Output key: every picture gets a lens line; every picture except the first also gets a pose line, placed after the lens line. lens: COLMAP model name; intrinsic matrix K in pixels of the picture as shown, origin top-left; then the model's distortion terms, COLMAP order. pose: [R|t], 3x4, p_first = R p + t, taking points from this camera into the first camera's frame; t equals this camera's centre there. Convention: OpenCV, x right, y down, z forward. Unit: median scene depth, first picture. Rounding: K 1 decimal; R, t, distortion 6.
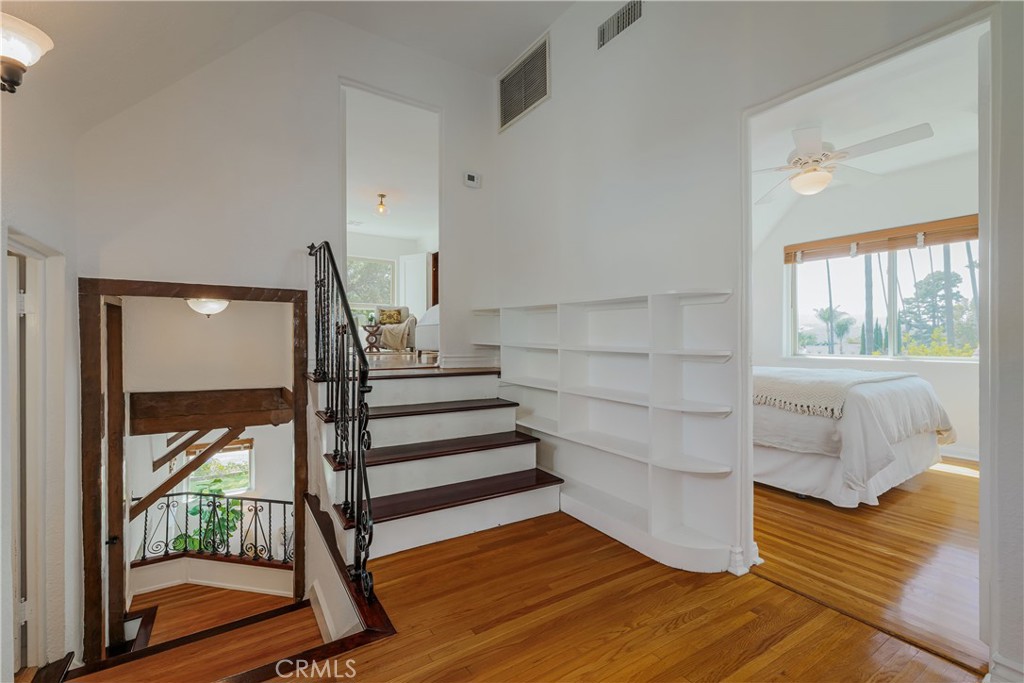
lens RADIAL K [[443.3, 0, 503.5], [0, 443.3, 338.2], [0, 0, 1]] dist [-0.002298, 0.001024]
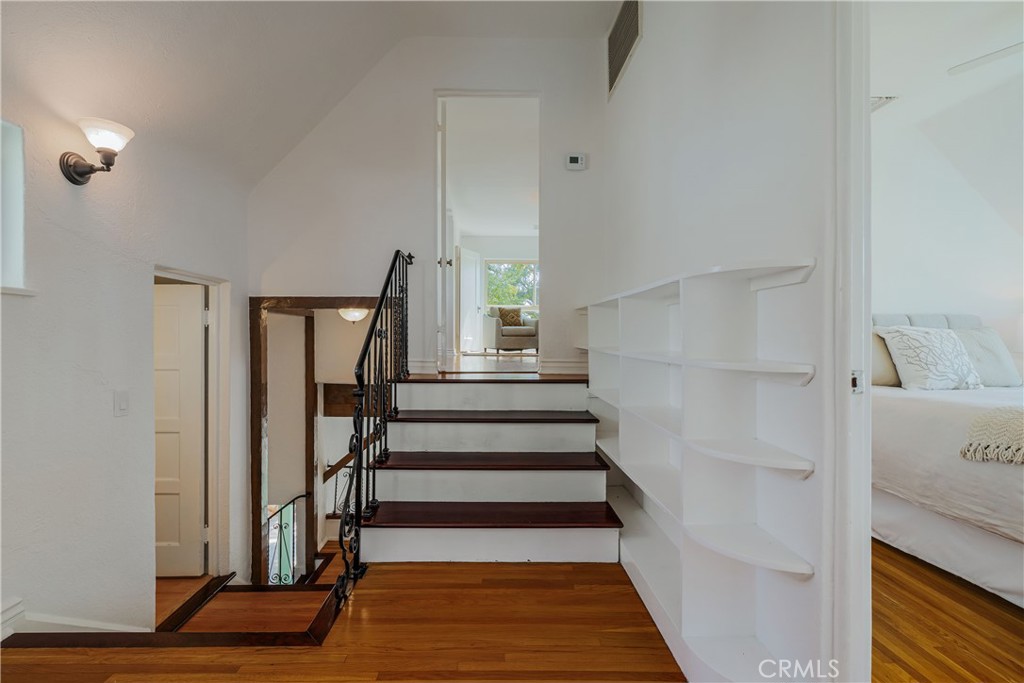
lens RADIAL K [[443.3, 0, 509.3], [0, 443.3, 340.0], [0, 0, 1]] dist [-0.002298, 0.001024]
pose [[0.849441, -0.001050, -0.527683, 0.429825], [0.002772, 0.999993, 0.002473, -0.006223], [0.527677, -0.003563, 0.849438, 0.269612]]
